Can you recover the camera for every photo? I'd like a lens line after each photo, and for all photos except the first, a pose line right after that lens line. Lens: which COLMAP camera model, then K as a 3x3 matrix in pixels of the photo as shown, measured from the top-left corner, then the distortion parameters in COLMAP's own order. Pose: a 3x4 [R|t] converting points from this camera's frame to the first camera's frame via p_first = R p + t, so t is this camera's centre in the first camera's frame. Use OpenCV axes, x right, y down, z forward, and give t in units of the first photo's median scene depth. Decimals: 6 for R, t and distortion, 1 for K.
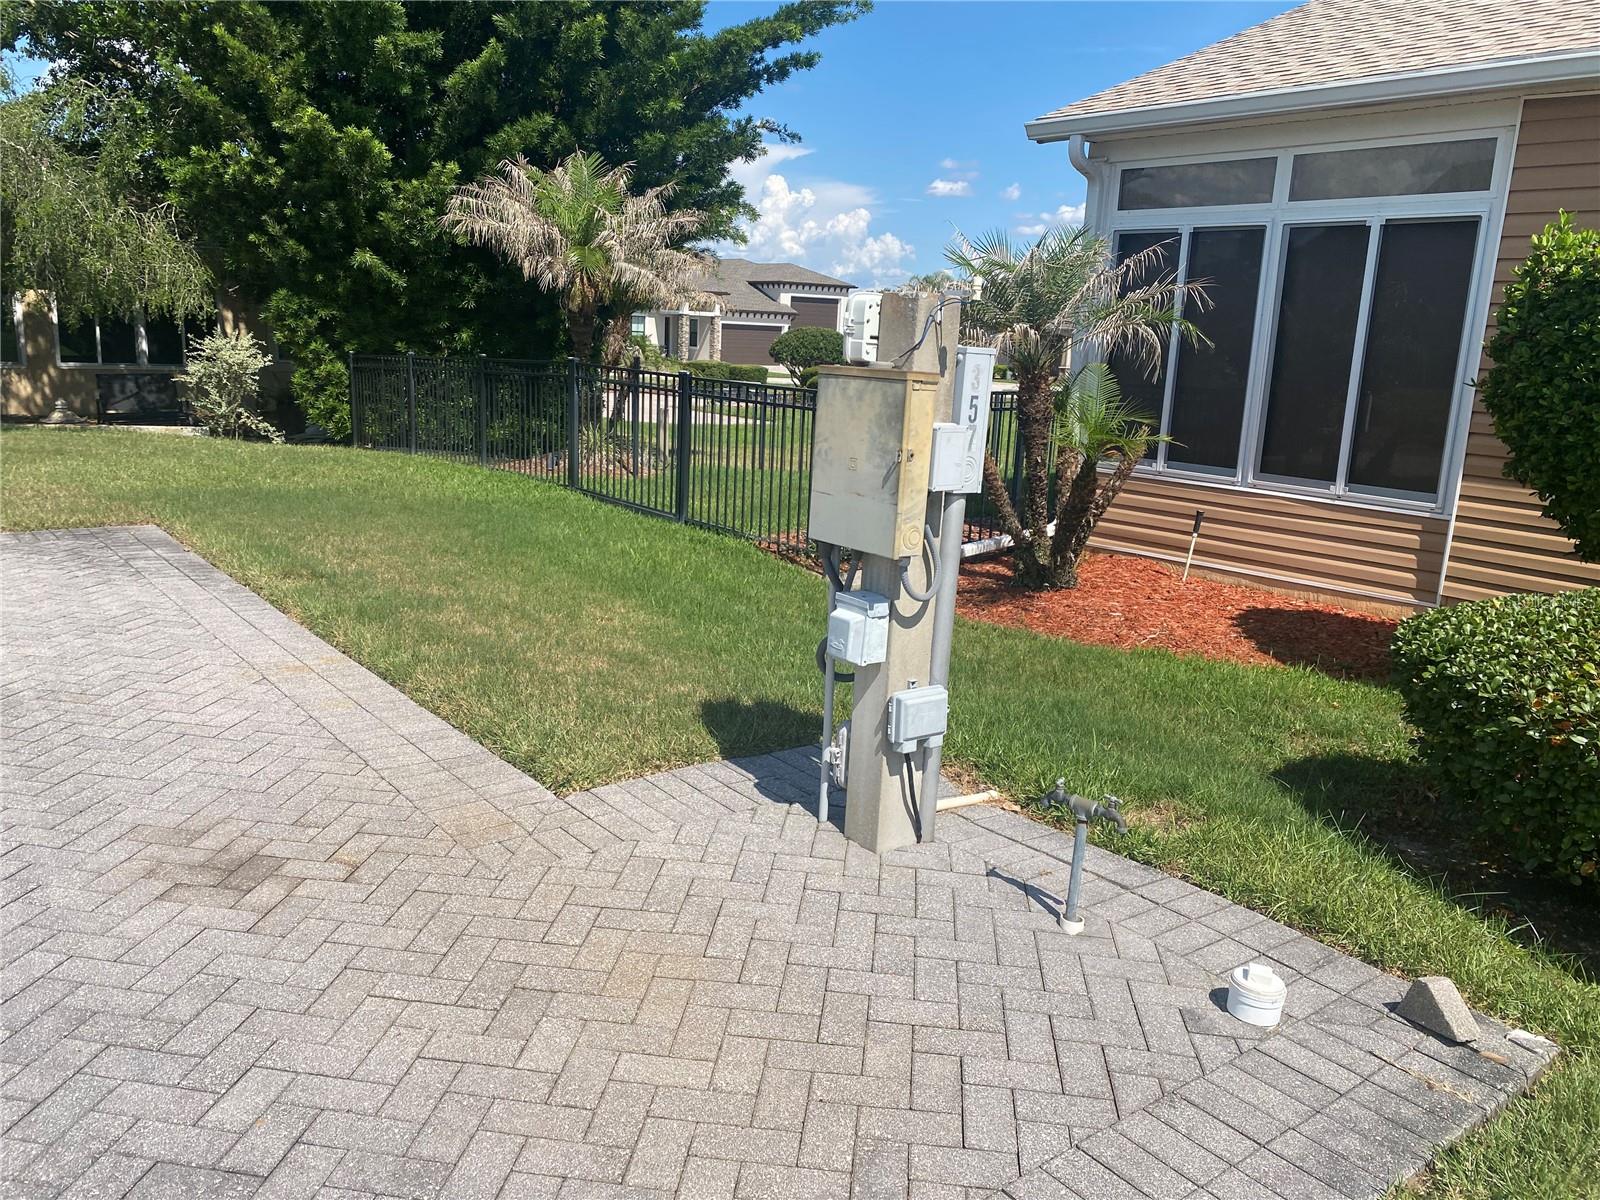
lens RADIAL K [[1221.0, 0, 803.6], [0, 1221.0, 625.2], [0, 0, 1]] dist [0.000801, -0.017618]
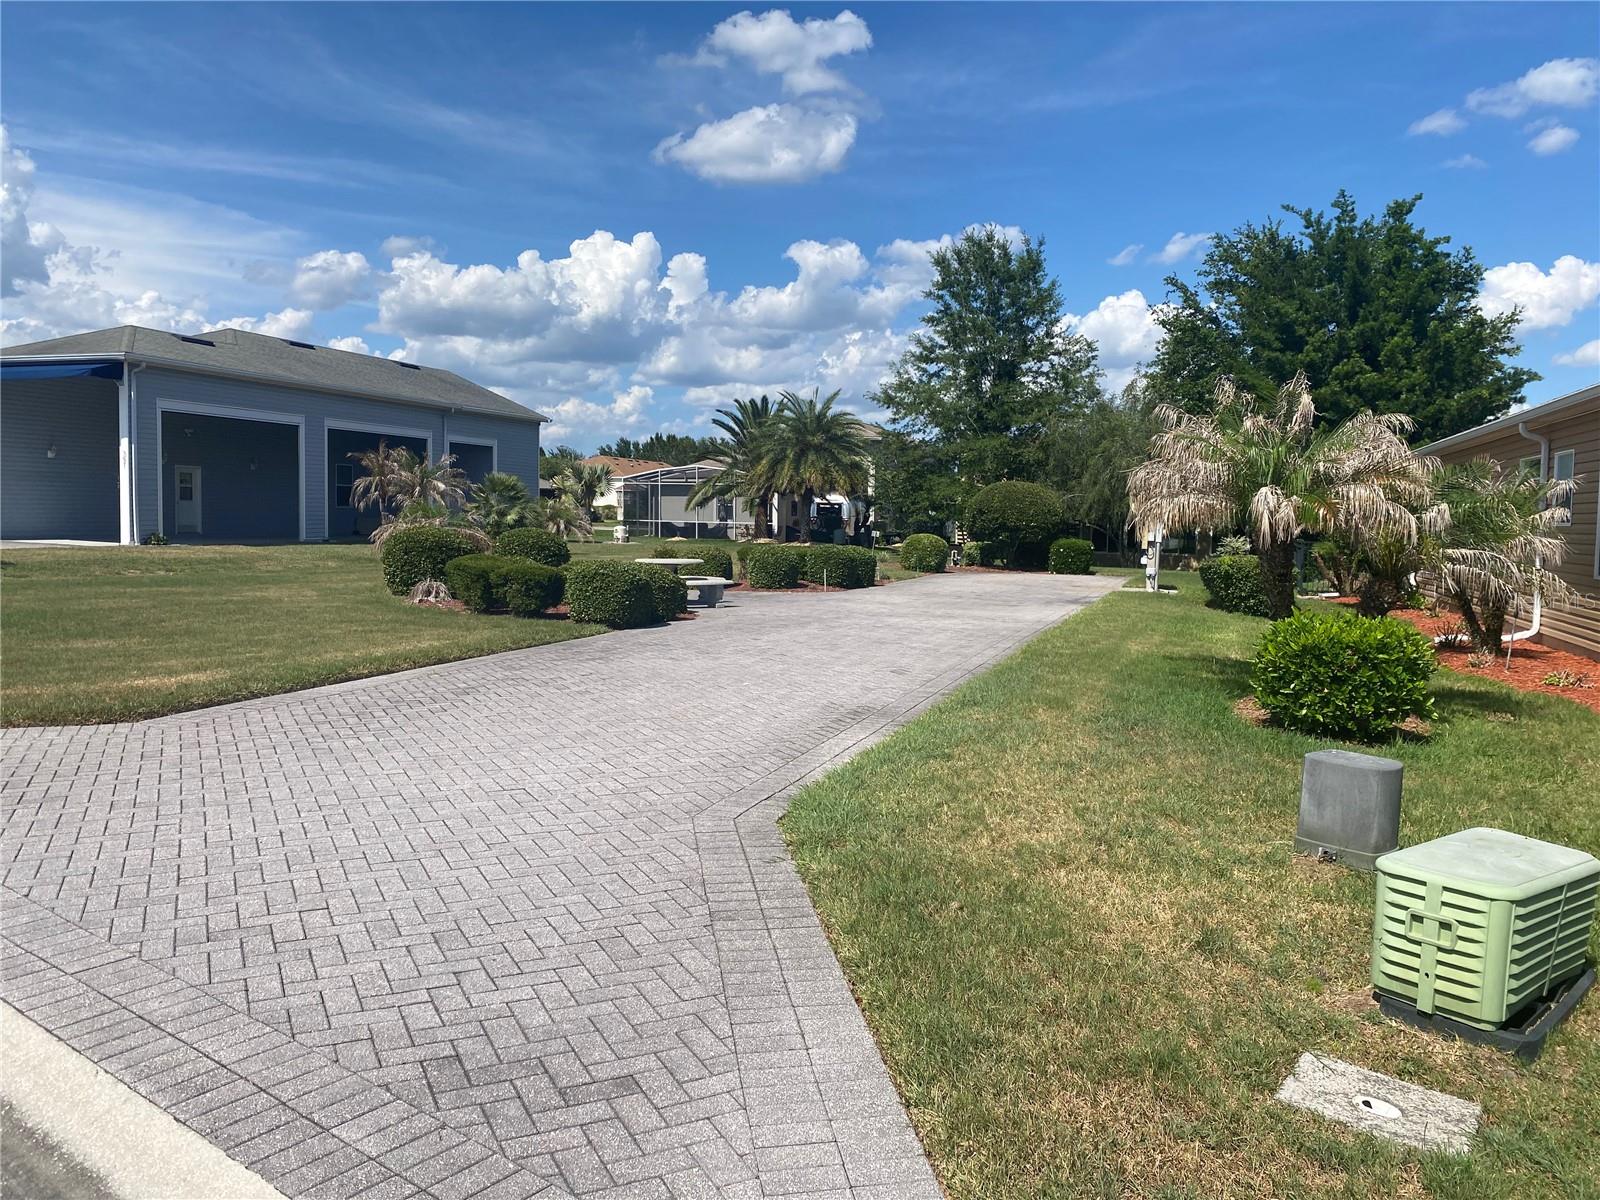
lens RADIAL K [[1208.4, 0, 795.3], [0, 1208.4, 627.0], [0, 0, 1]] dist [0.121349, -0.319044]
pose [[0.525357, 0.037695, -0.850046, 1.125651], [-0.195164, 0.977723, -0.077261, 0.298320], [0.828197, 0.206488, 0.521010, -0.973507]]
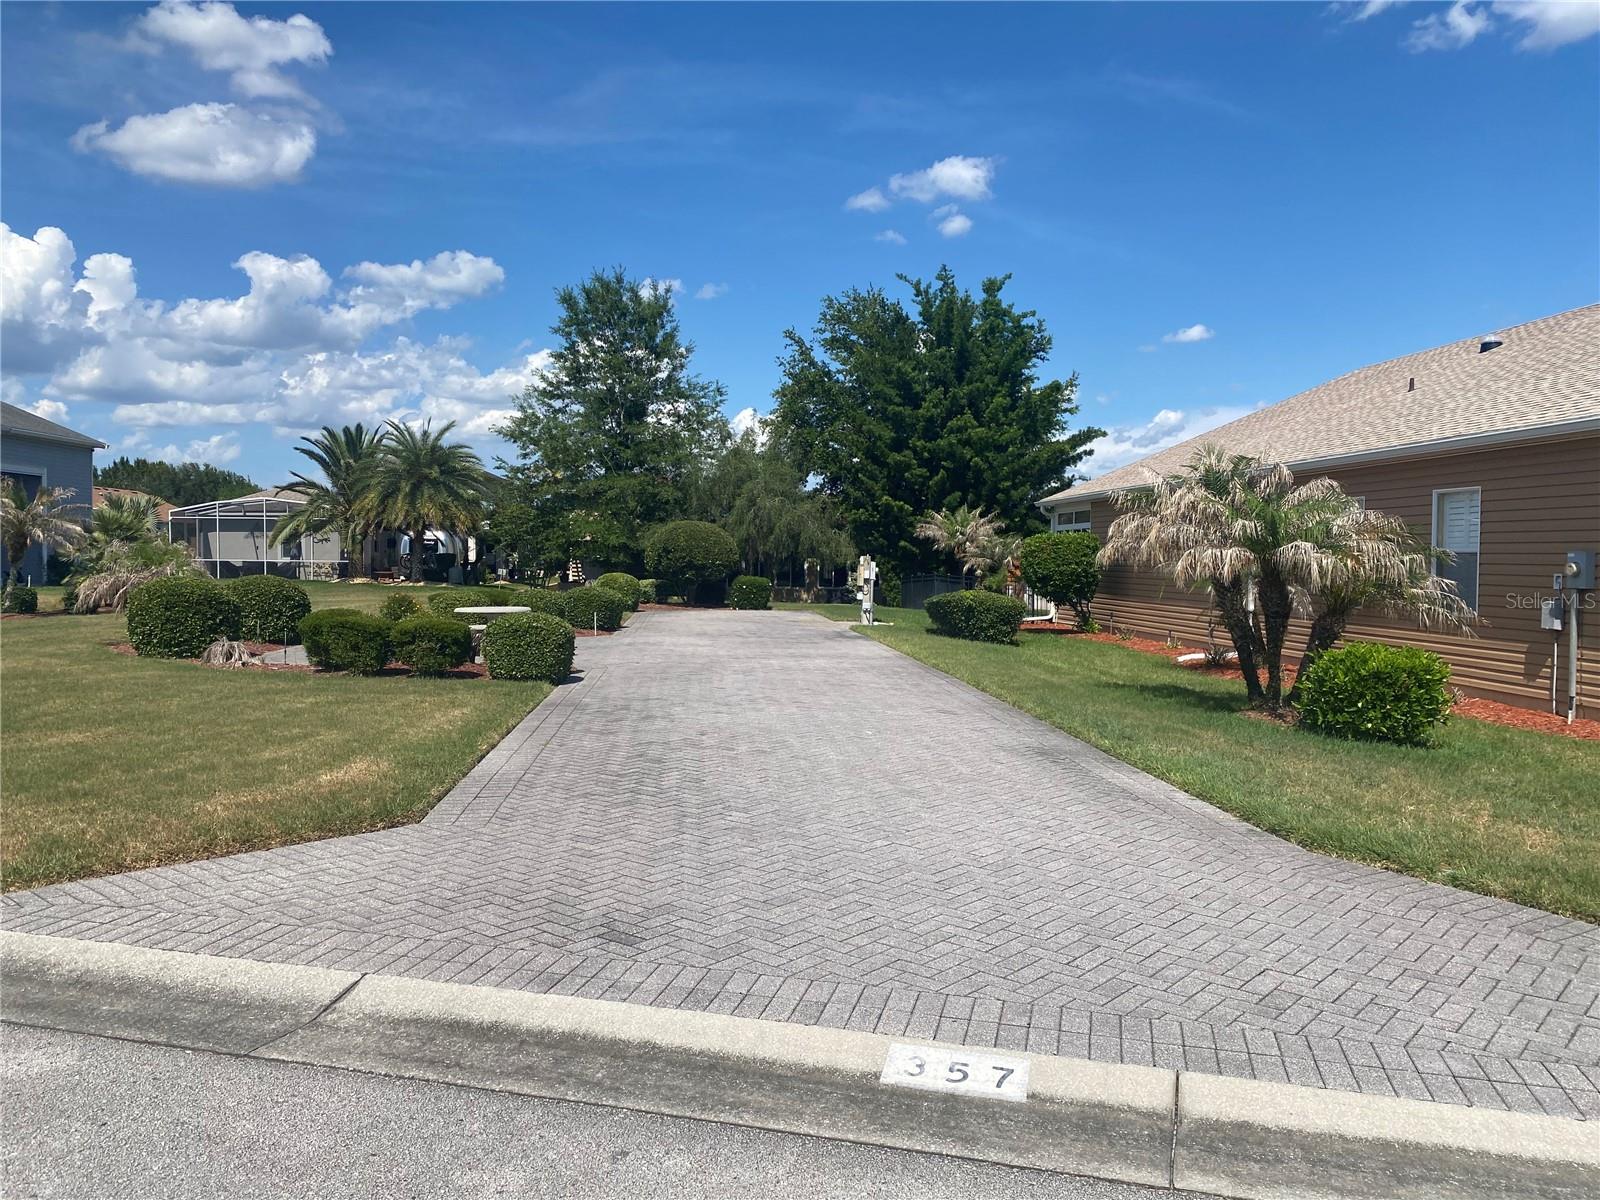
lens RADIAL K [[1221.0, 0, 803.6], [0, 1221.0, 625.2], [0, 0, 1]] dist [0.000801, -0.017618]
pose [[0.827778, -0.008131, -0.560996, 0.908686], [-0.104747, 0.980075, -0.168765, 0.339961], [0.551191, 0.198463, 0.810433, -1.214700]]
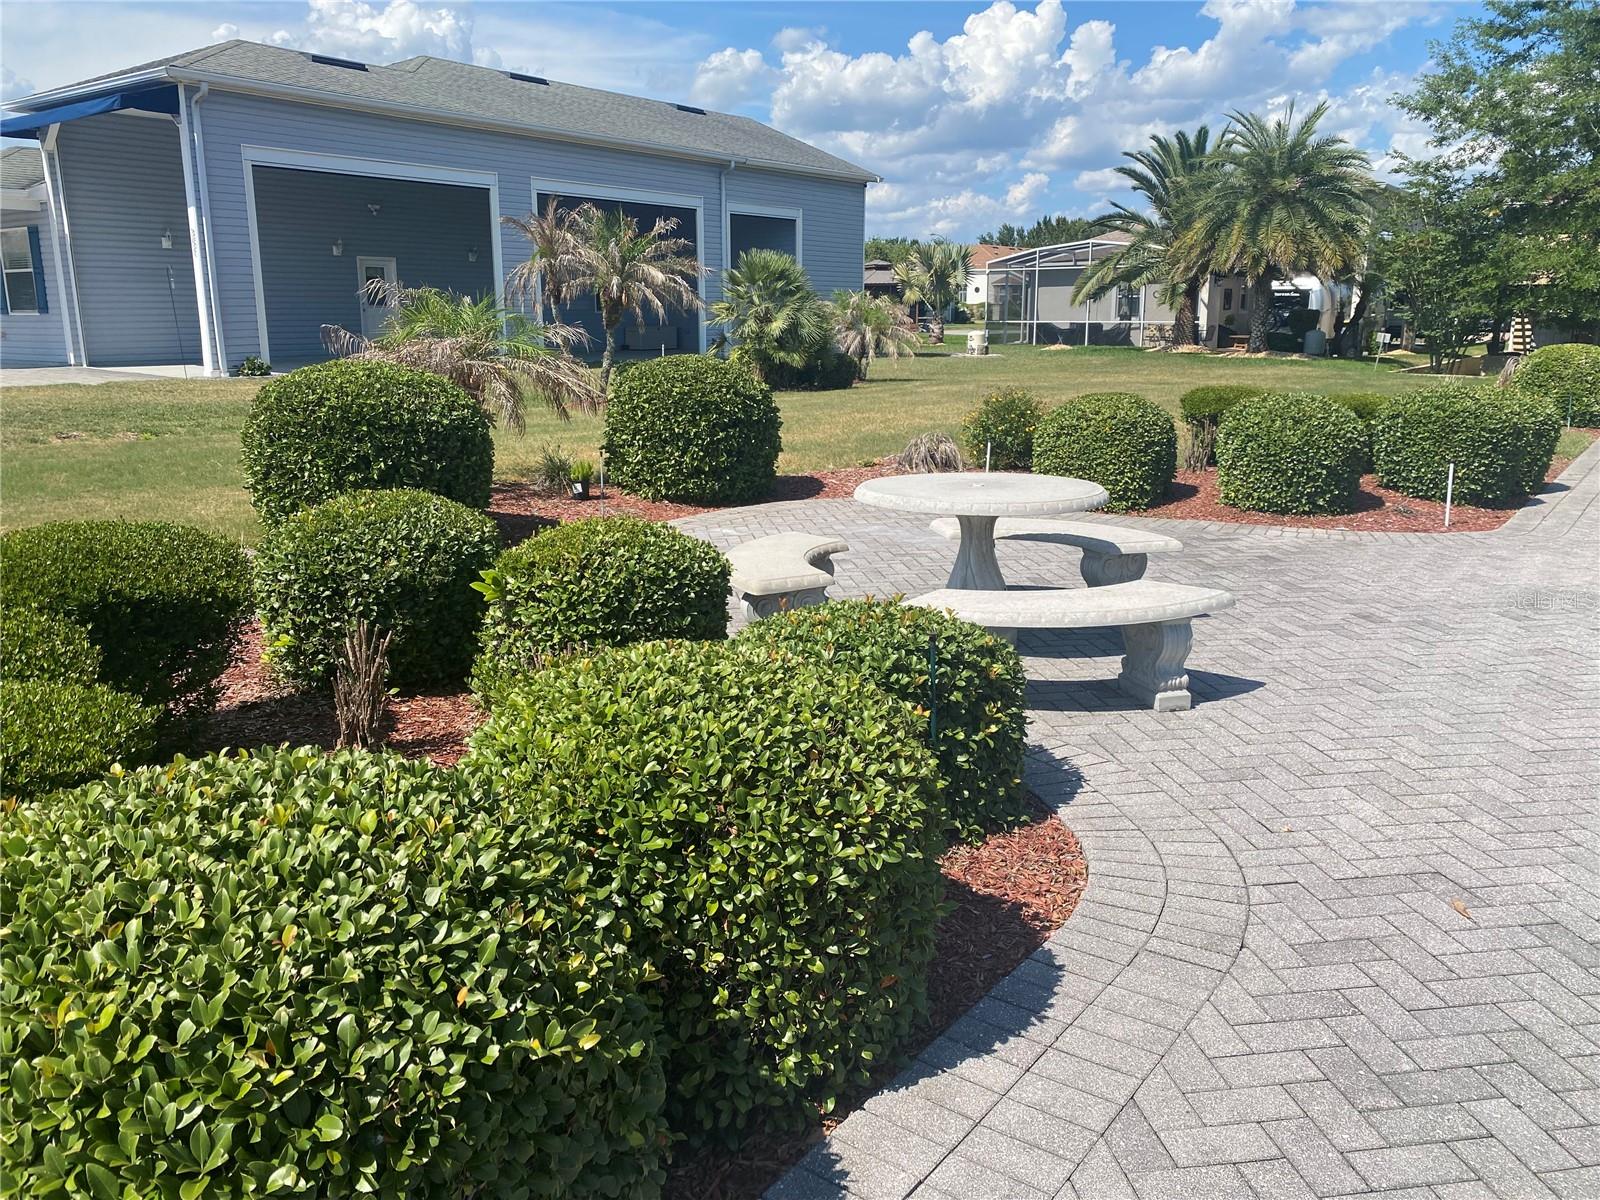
lens RADIAL K [[1222.8, 0, 806.9], [0, 1222.8, 593.8], [0, 0, 1]] dist [0.034895, -0.038271]
pose [[0.250055, 0.168668, -0.953427, 0.359988], [-0.216959, 0.969431, 0.114598, 0.166667], [0.943611, 0.178199, 0.279005, -0.604559]]
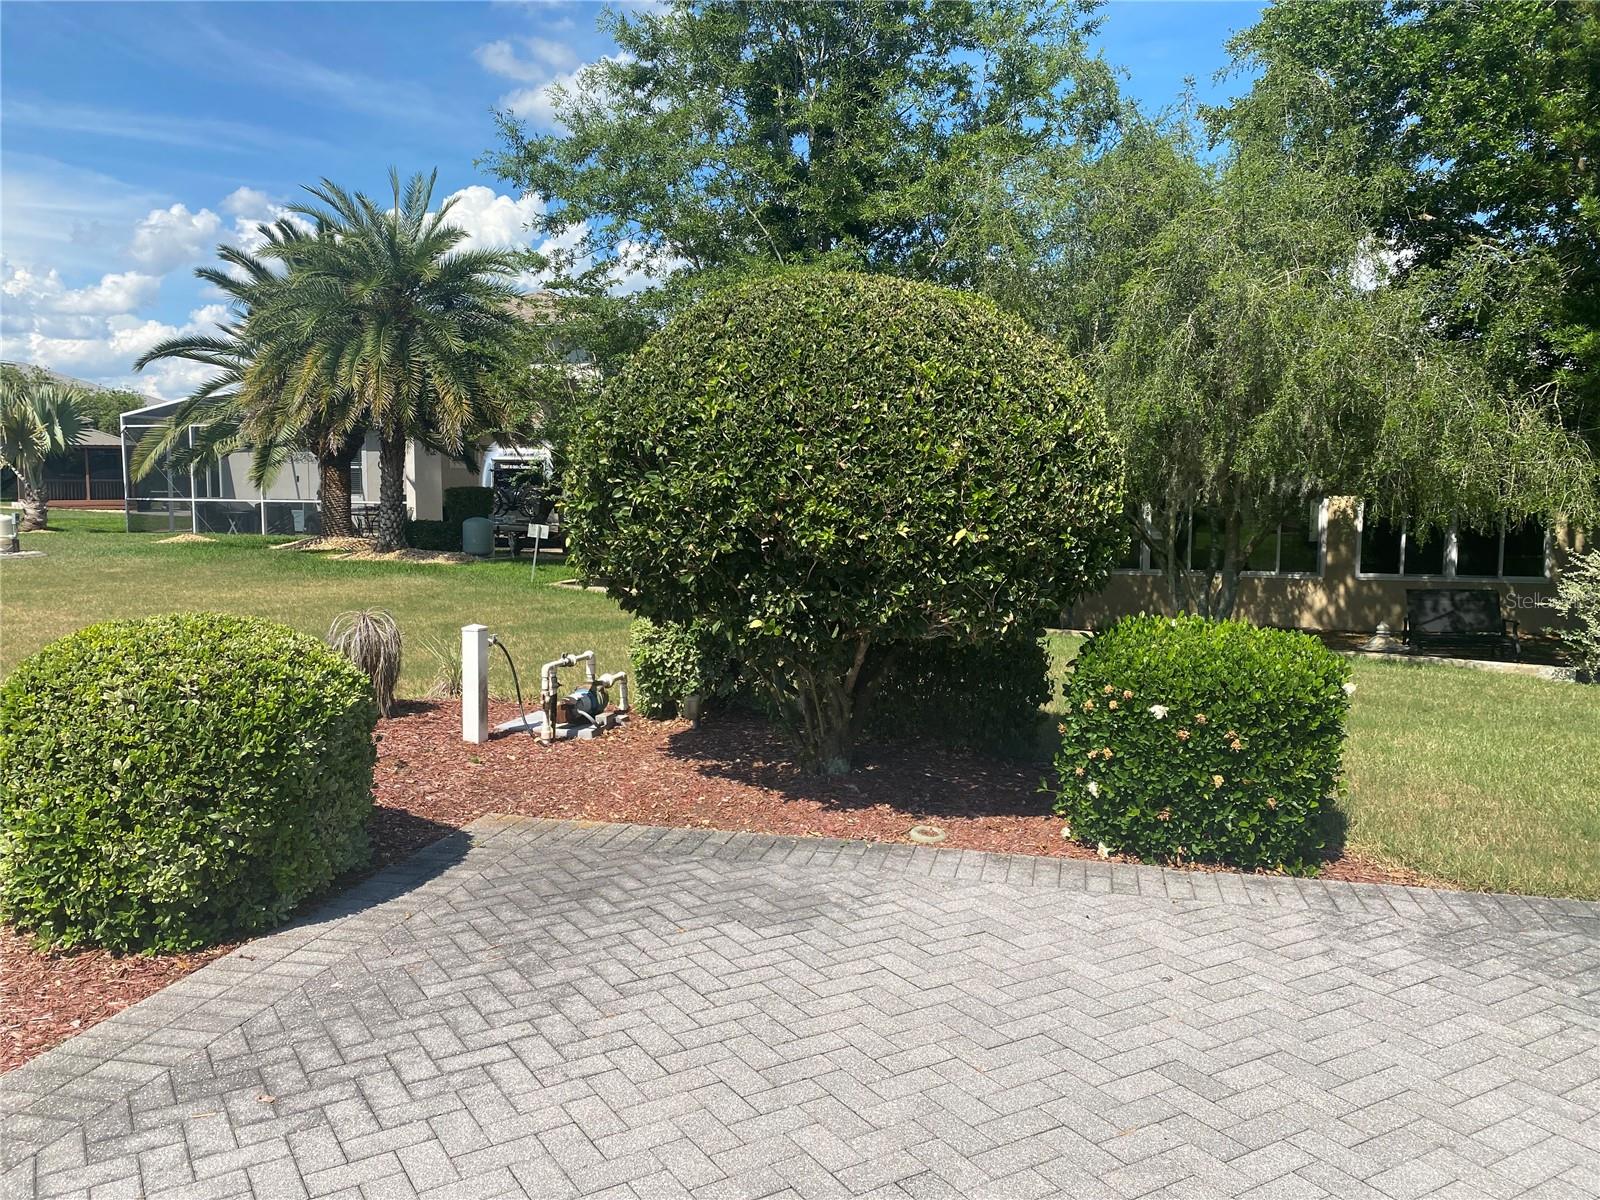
lens RADIAL K [[1221.0, 0, 803.6], [0, 1221.0, 625.2], [0, 0, 1]] dist [0.000801, -0.017618]
pose [[0.608906, 0.044624, -0.791987, -0.150642], [-0.166464, 0.983373, -0.072575, -0.045195], [0.775580, 0.176028, 0.606210, 0.141399]]
